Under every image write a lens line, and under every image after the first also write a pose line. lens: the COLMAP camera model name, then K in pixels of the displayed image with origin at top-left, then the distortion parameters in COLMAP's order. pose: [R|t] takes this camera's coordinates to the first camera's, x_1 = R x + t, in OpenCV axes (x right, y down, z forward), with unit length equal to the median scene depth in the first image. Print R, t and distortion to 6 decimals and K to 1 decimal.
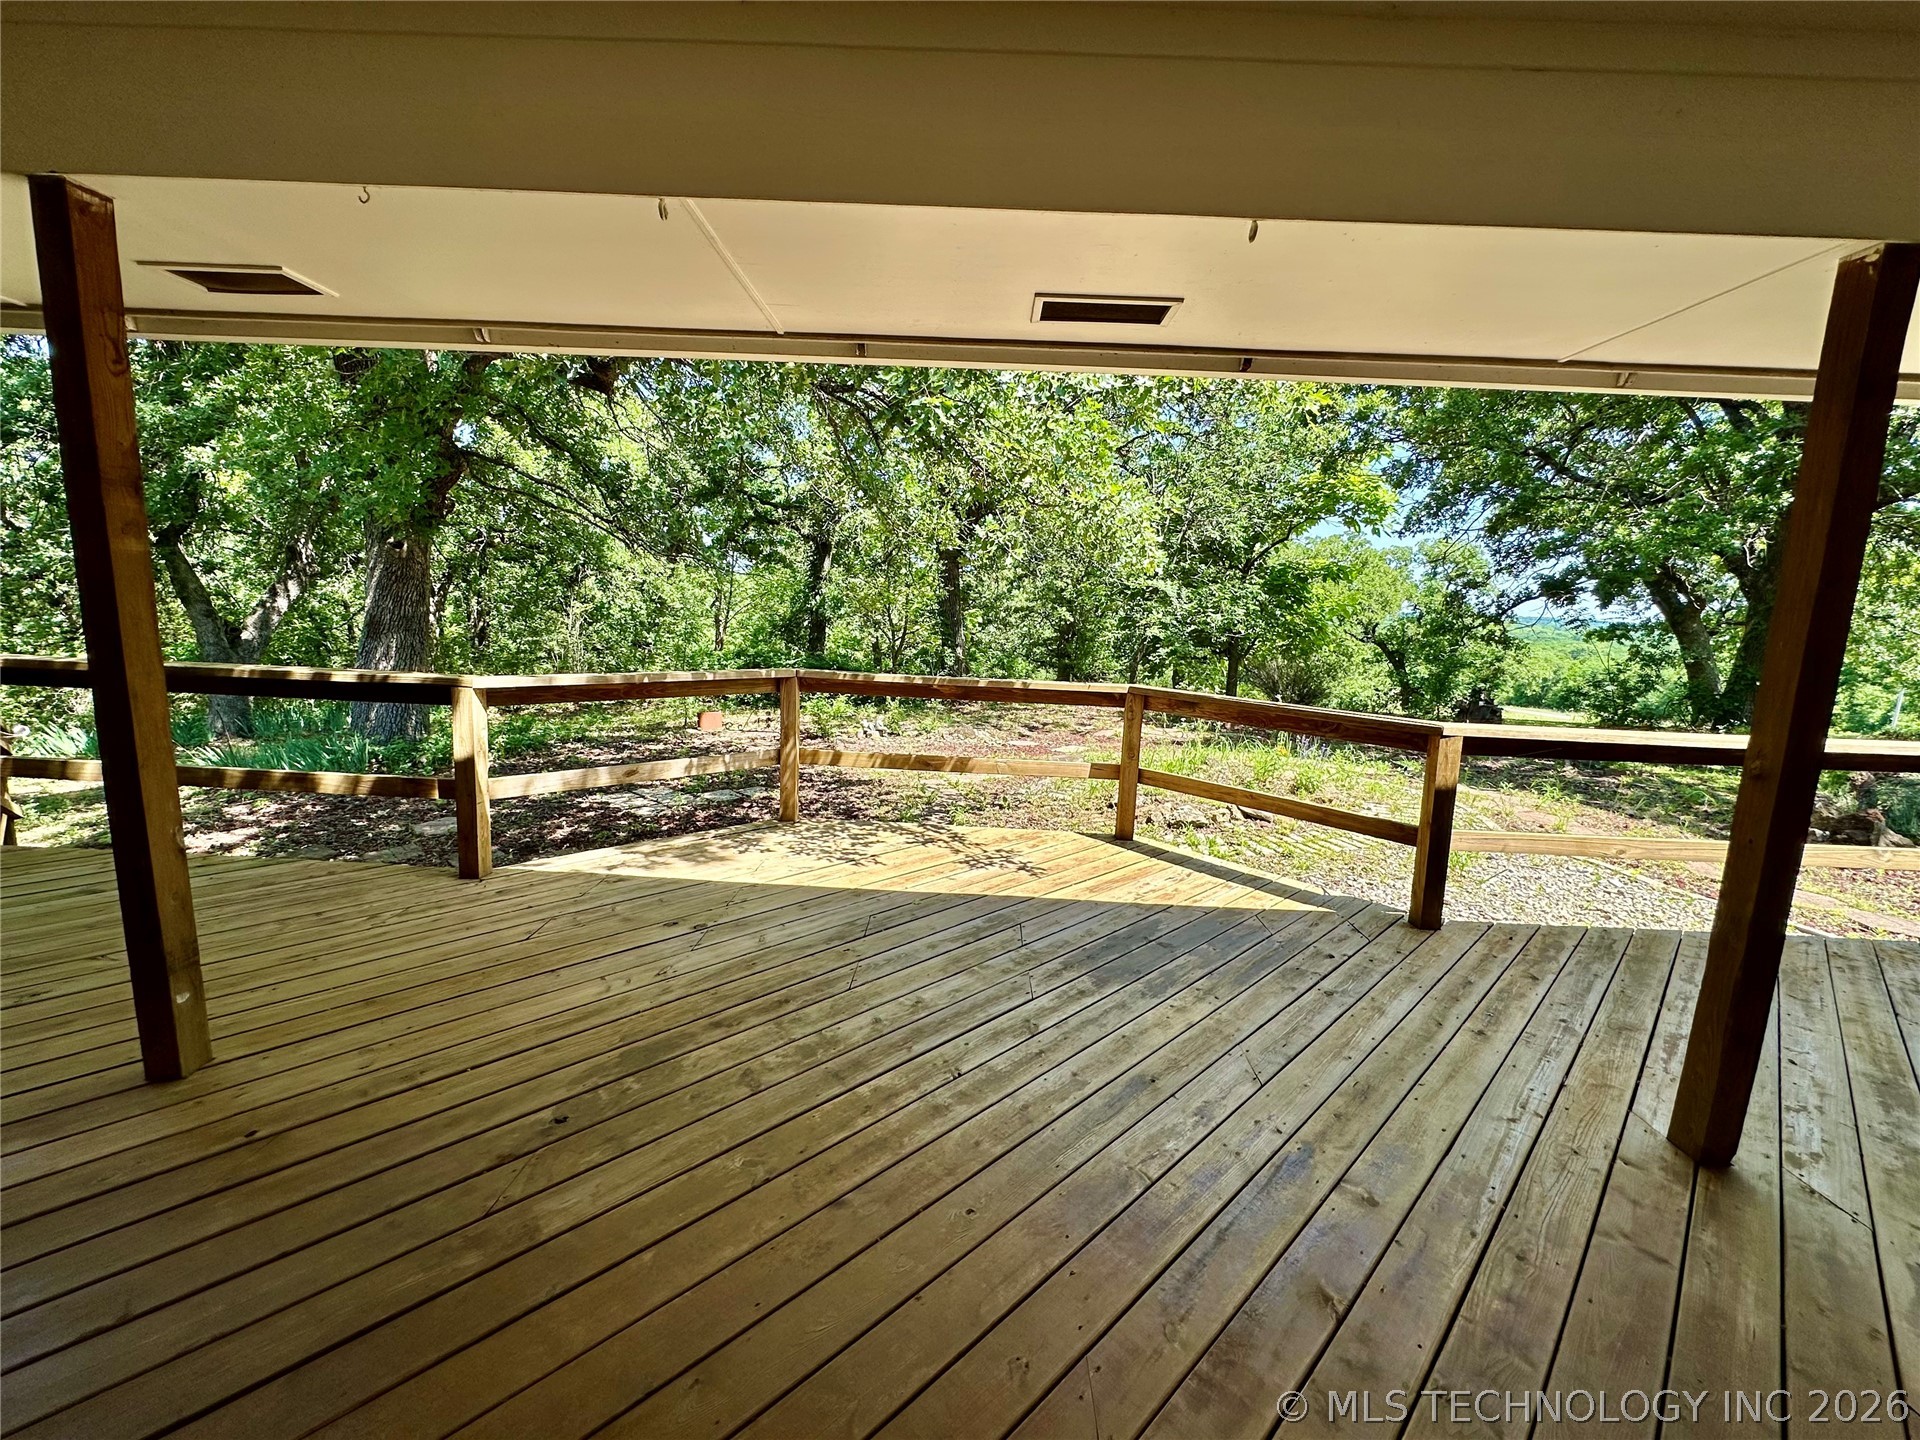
lens RADIAL K [[771.8, 0, 960.6], [0, 771.8, 718.5], [0, 0, 1]] dist [-0.000169, 0.000008]
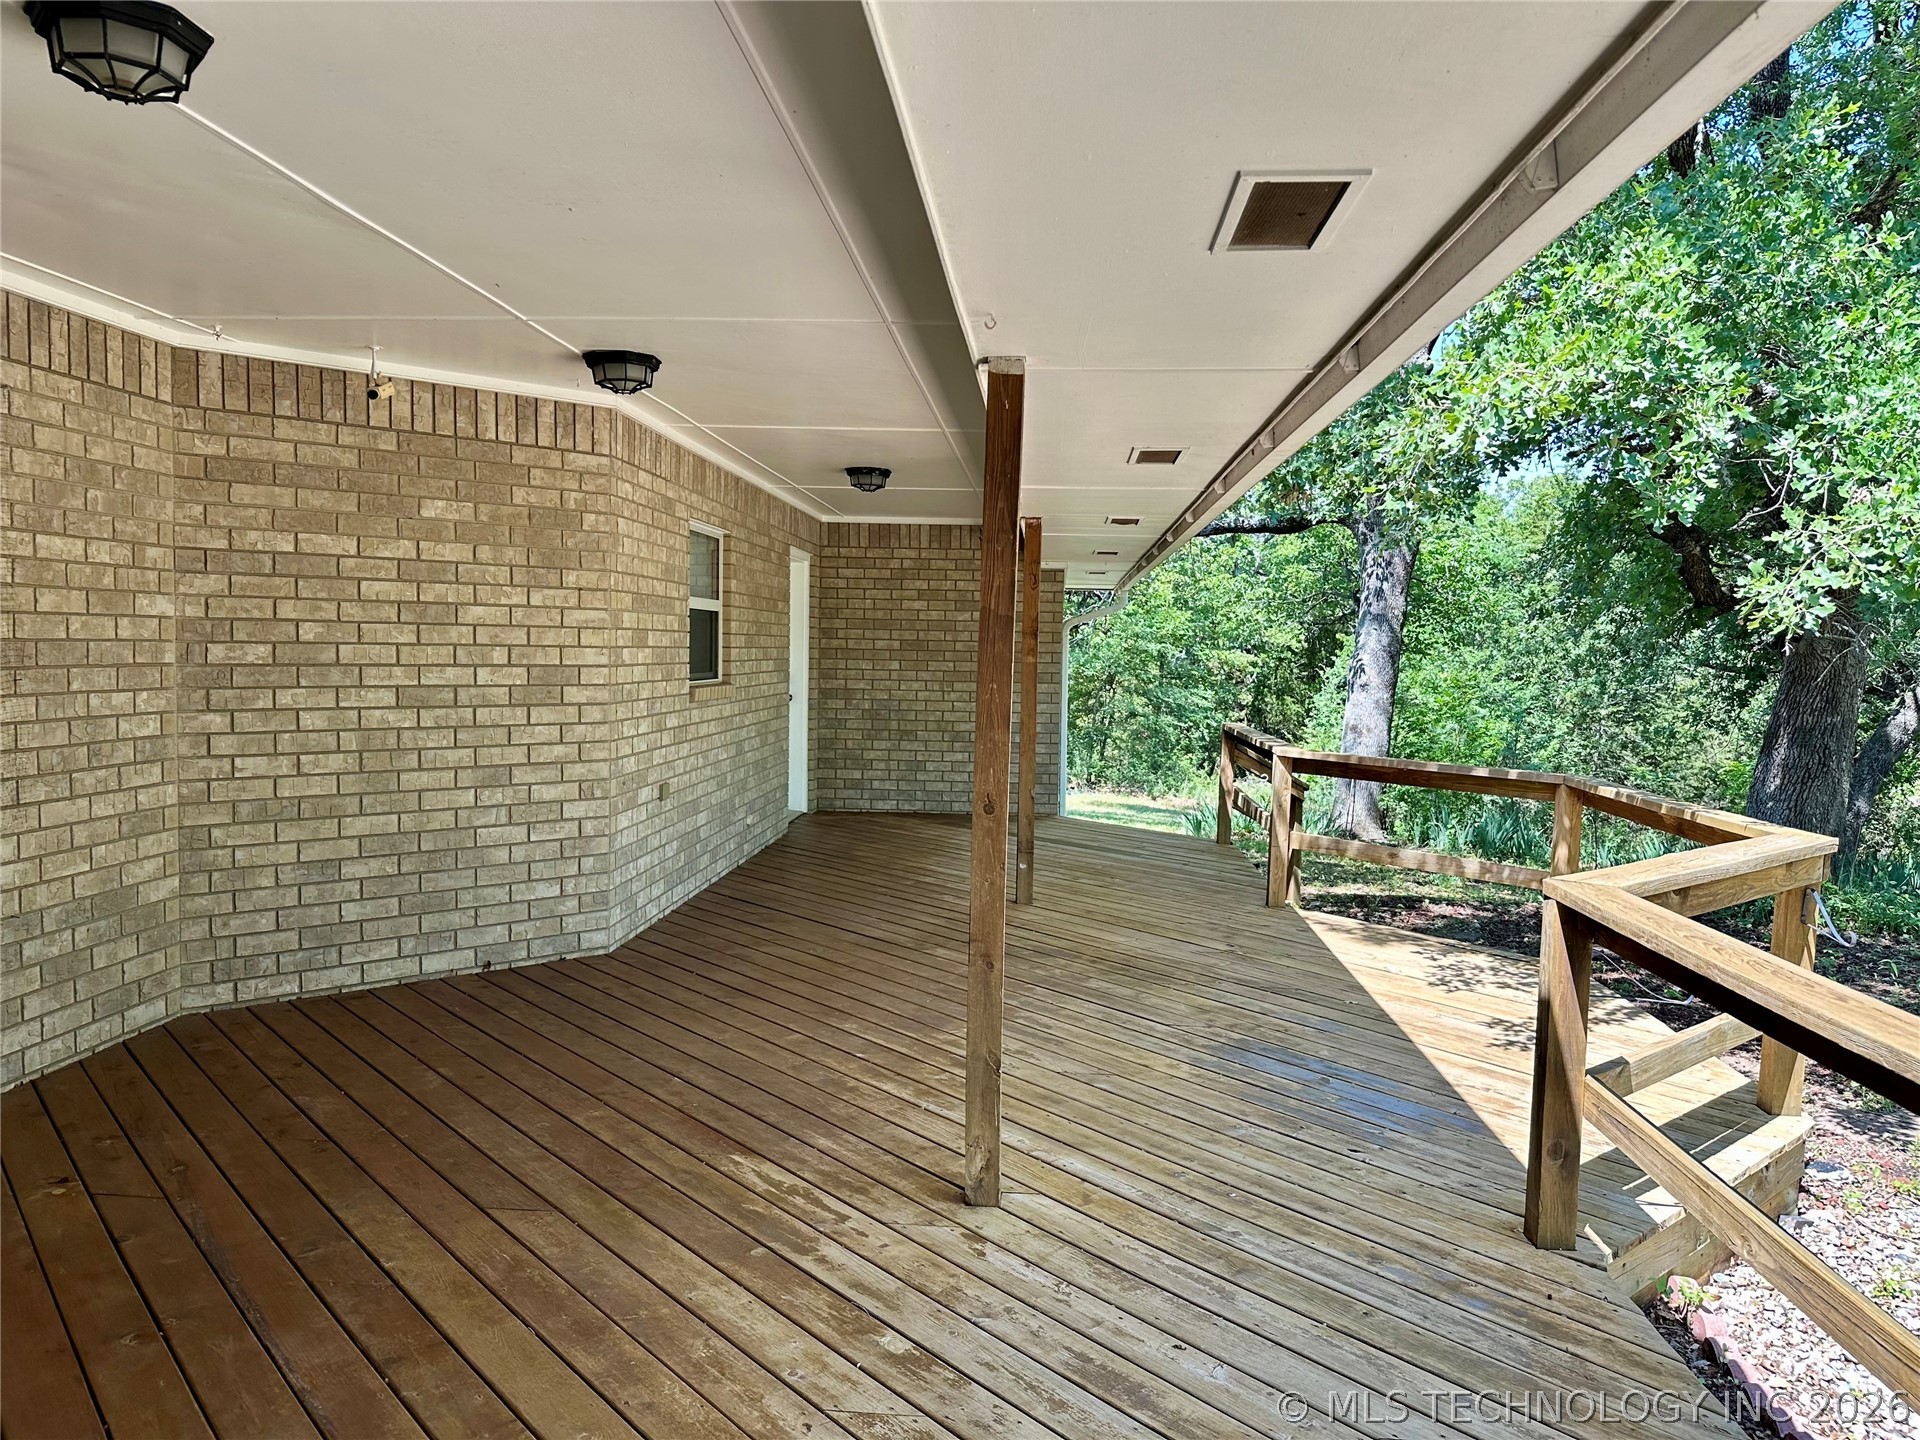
lens RADIAL K [[1346.0, 0, 959.8], [0, 1346.0, 721.9], [0, 0, 1]] dist [0.091171, -0.108862]
pose [[-0.055849, 0.017887, -0.998279, 1.667449], [-0.170554, 0.984973, 0.027191, -0.064635], [0.983764, 0.171779, -0.051959, 0.576114]]
